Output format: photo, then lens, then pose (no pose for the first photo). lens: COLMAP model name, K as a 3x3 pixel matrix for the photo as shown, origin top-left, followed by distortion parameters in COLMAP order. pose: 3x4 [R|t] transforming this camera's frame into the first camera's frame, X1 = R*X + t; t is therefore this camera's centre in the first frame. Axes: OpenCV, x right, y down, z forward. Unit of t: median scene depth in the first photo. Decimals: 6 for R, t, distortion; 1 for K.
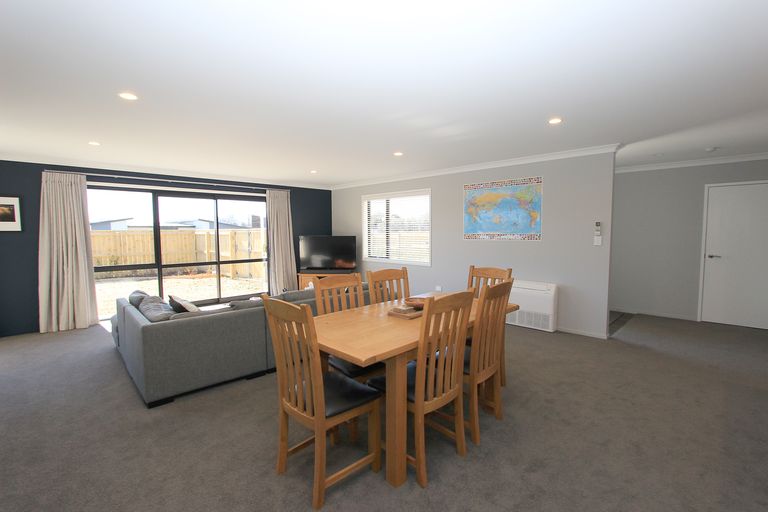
lens RADIAL K [[358.0, 0, 383.6], [0, 358.0, 260.2], [0, 0, 1]] dist [-0.014371, 0.001204]
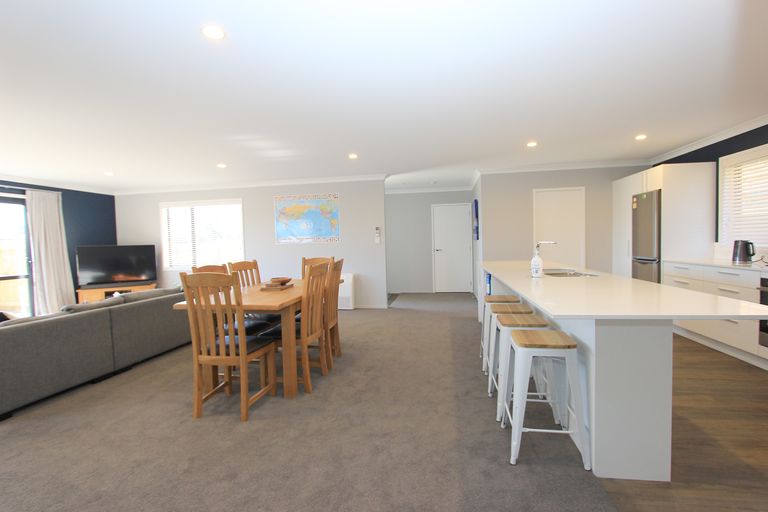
lens RADIAL K [[358.0, 0, 384.7], [0, 358.0, 261.6], [0, 0, 1]] dist [-0.014371, 0.001204]
pose [[0.819657, -0.048113, 0.570831, -0.181317], [0.068046, 0.997589, -0.013624, 0.047542], [-0.568799, 0.050010, 0.820954, -0.175022]]
